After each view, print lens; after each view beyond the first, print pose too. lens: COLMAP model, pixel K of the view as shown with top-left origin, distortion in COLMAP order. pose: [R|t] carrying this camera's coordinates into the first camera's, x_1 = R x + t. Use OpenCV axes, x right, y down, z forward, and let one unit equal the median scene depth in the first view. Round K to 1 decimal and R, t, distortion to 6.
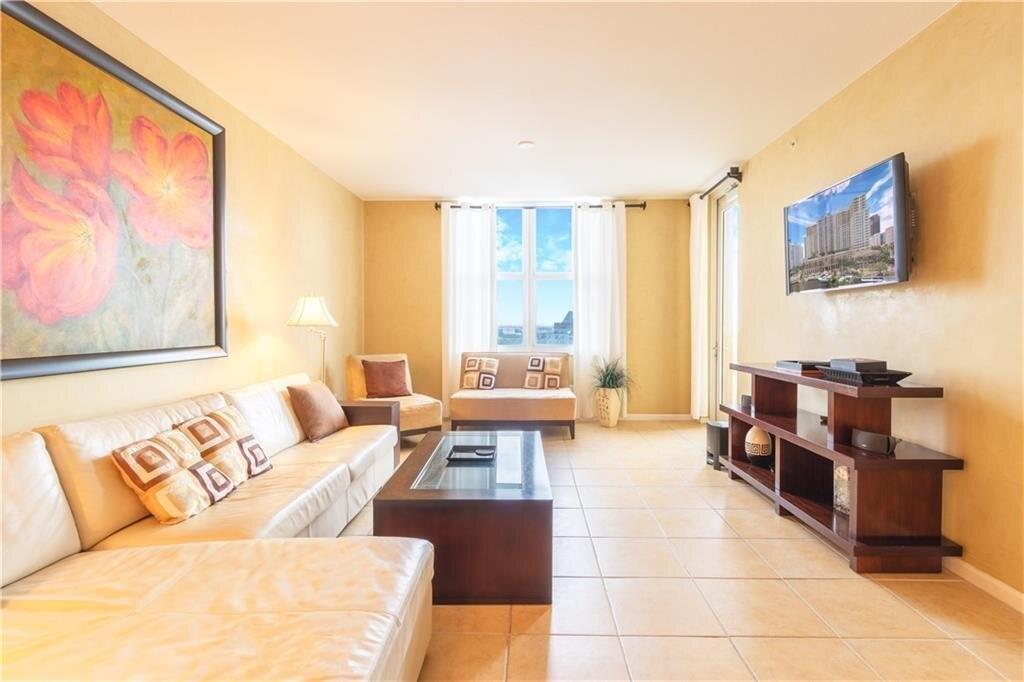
lens RADIAL K [[494.1, 0, 516.5], [0, 494.1, 338.8], [0, 0, 1]] dist [0.008007, 0.000025]
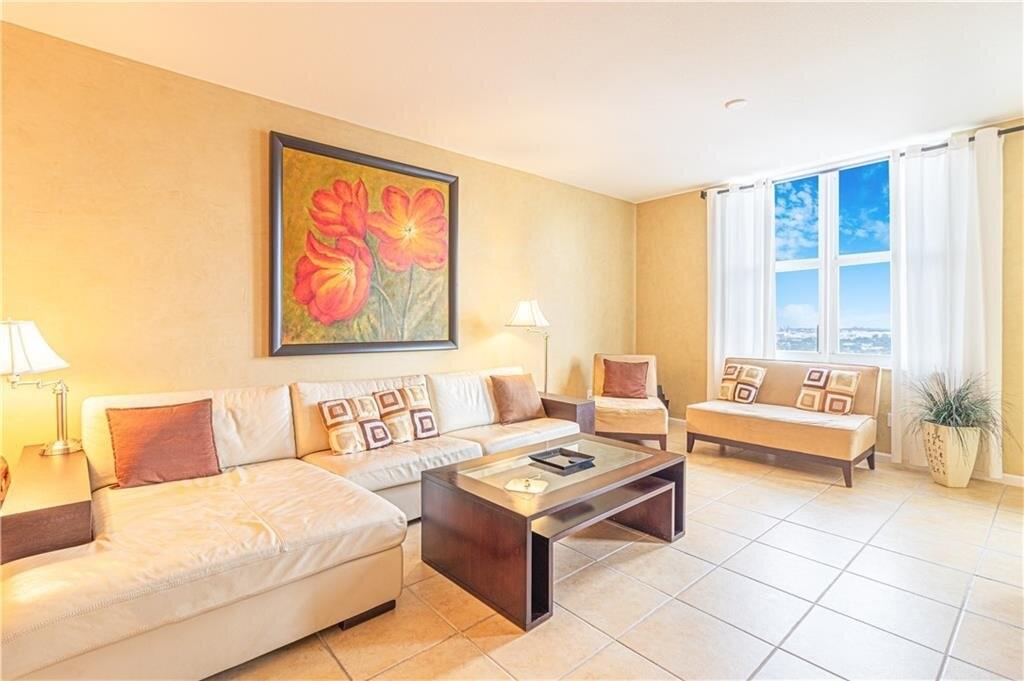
lens RADIAL K [[494.1, 0, 514.4], [0, 494.1, 329.2], [0, 0, 1]] dist [0.008007, 0.000025]
pose [[0.656650, 0.010301, -0.754125, 0.540903], [-0.024772, 0.999662, -0.007914, -0.010894], [0.753789, 0.023878, 0.656683, 0.269025]]
